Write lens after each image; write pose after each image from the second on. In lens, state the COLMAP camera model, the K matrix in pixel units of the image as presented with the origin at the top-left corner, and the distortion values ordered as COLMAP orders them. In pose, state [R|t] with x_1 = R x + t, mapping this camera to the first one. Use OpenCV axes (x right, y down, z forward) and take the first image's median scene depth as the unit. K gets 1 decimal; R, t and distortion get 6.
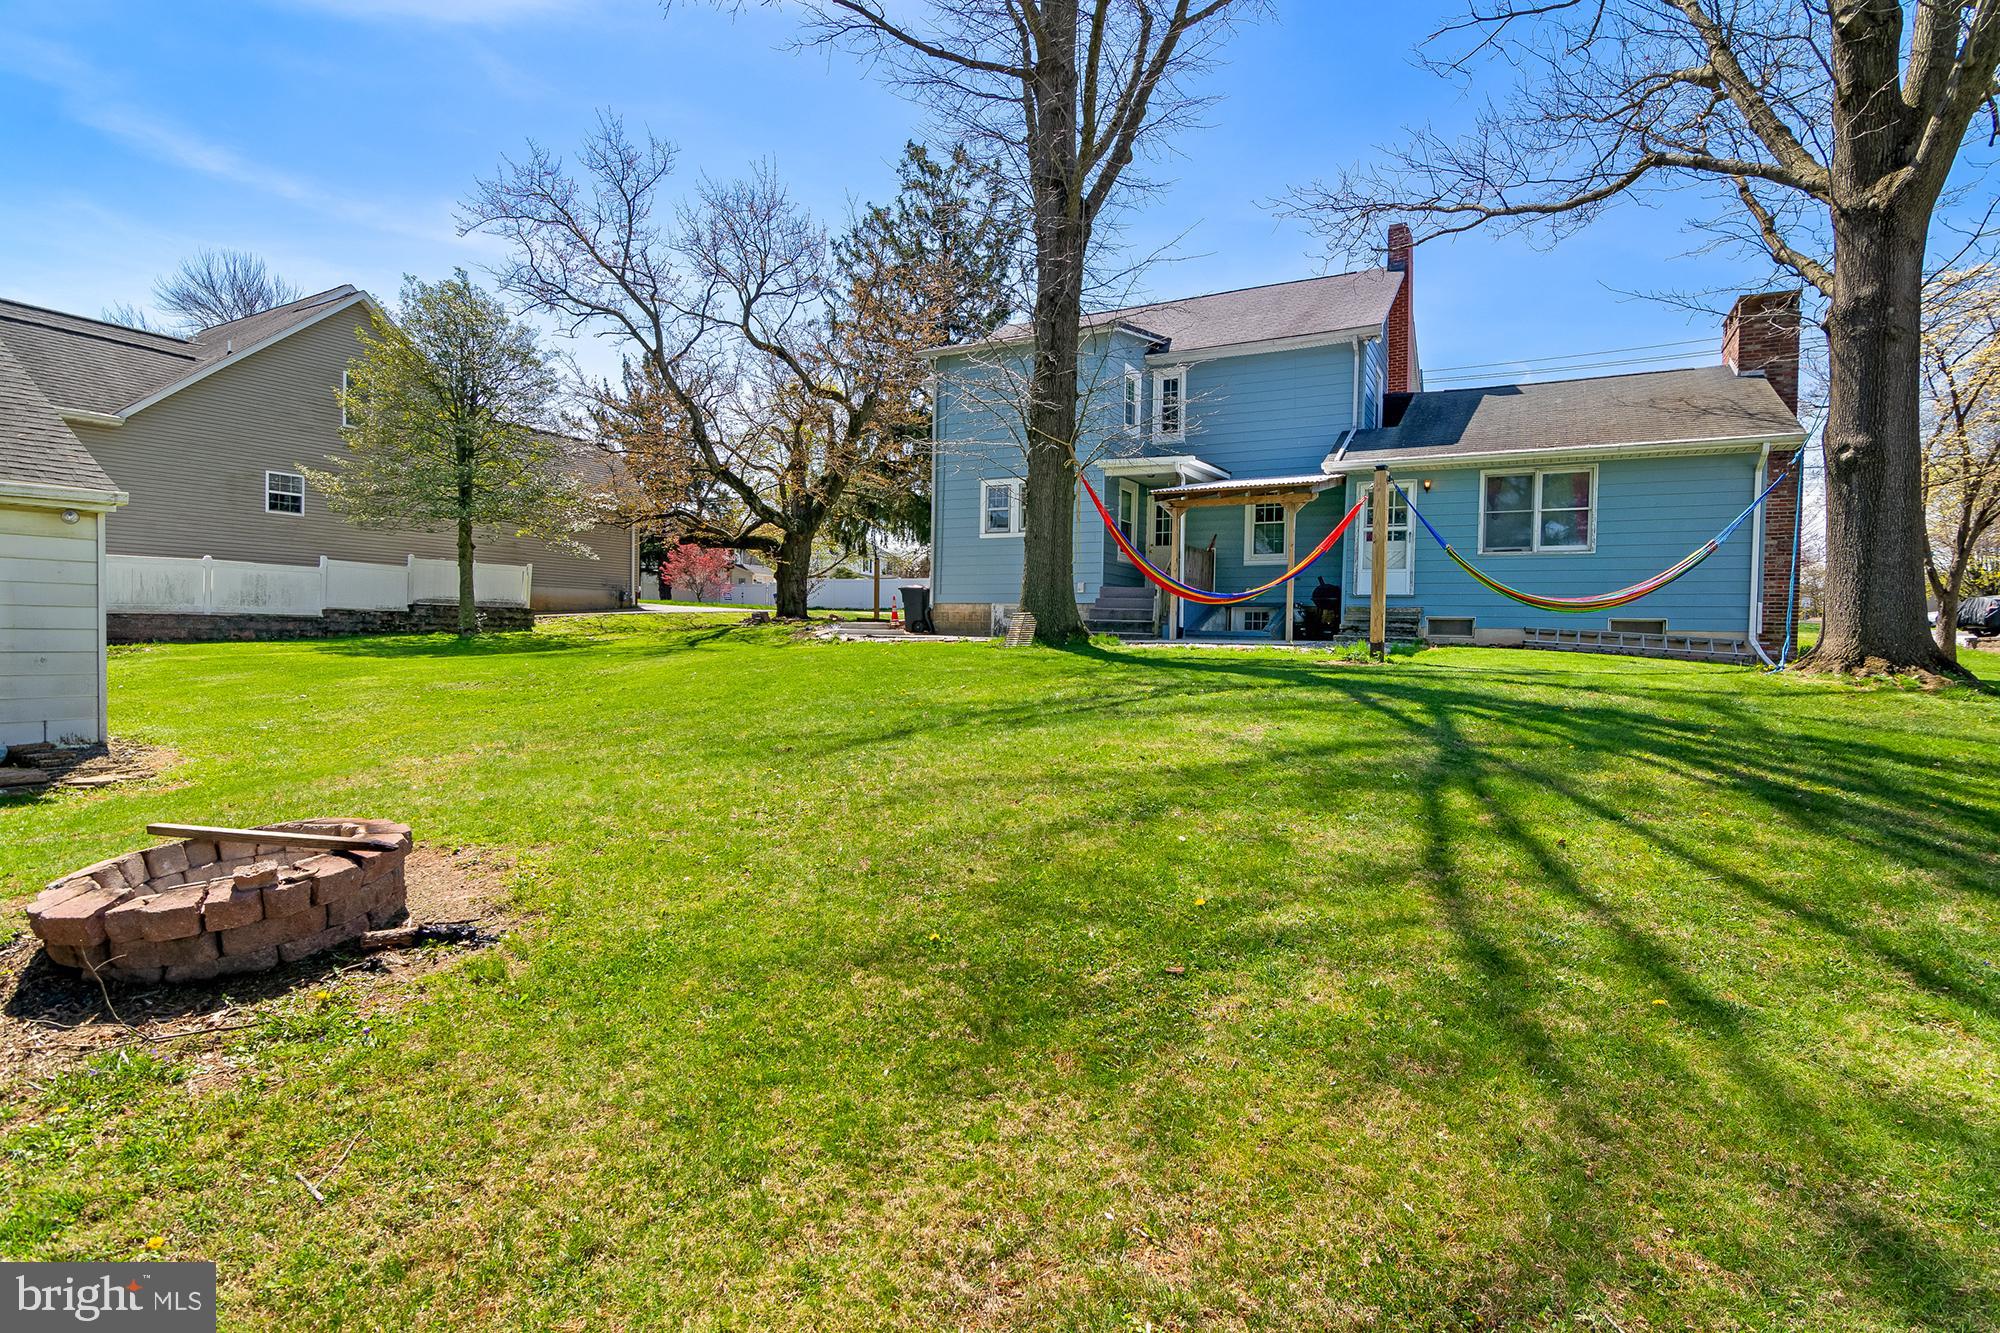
lens RADIAL K [[978.7, 0, 1004.7], [0, 978.7, 642.2], [0, 0, 1]] dist [-0.001972, -0.005720]
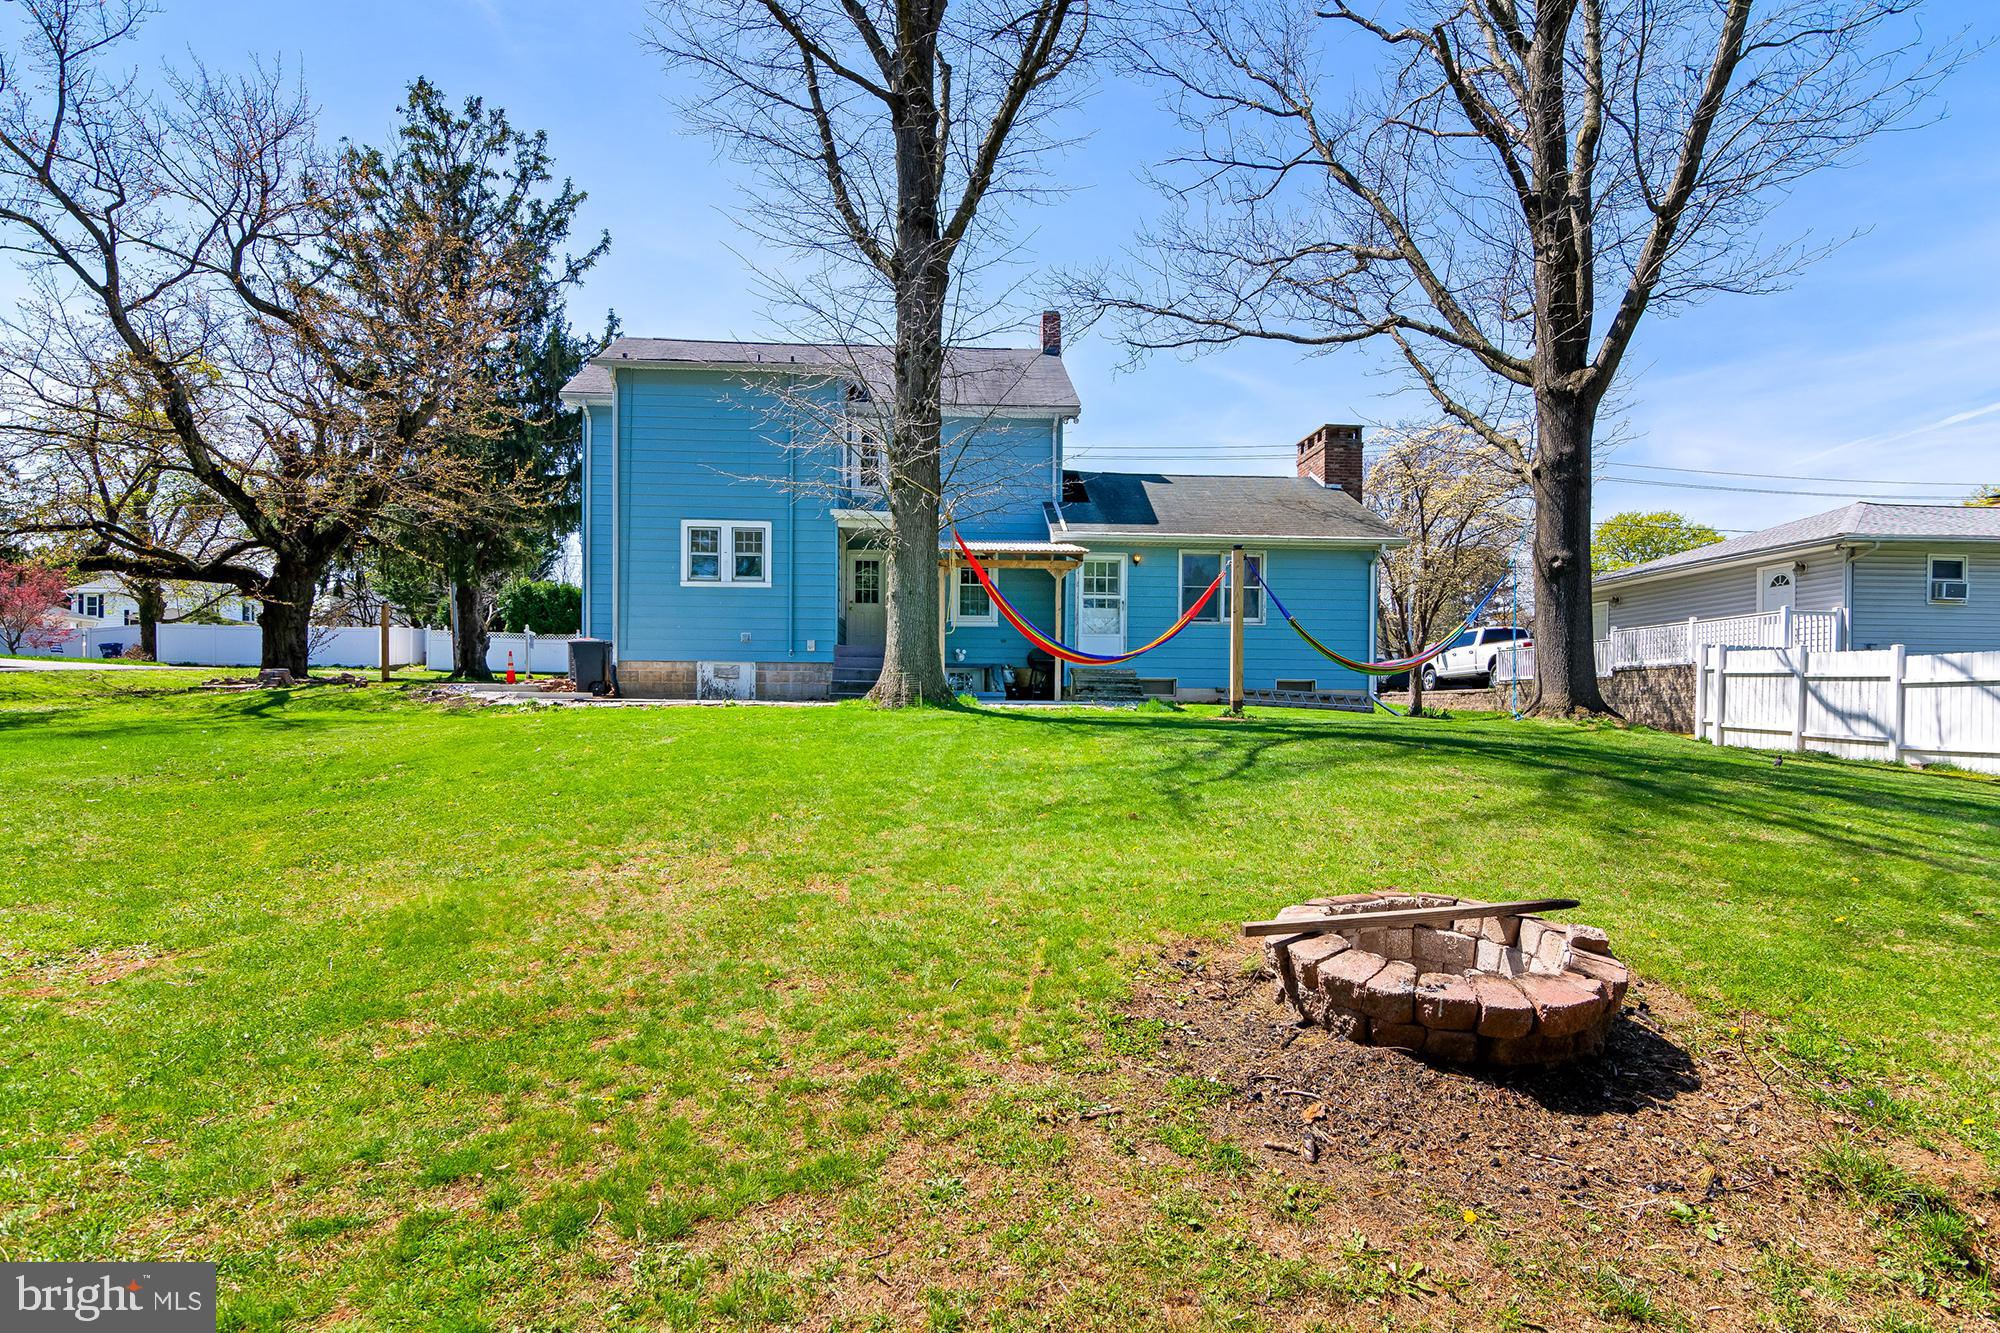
lens RADIAL K [[1051.0, 0, 1000.5], [0, 1051.0, 703.0], [0, 0, 1]] dist [-0.003592, -0.002765]
pose [[0.847347, -0.010900, 0.530927, -0.321352], [0.011956, 0.999927, 0.001446, -0.001006], [-0.530905, 0.005123, 0.847416, 0.070431]]
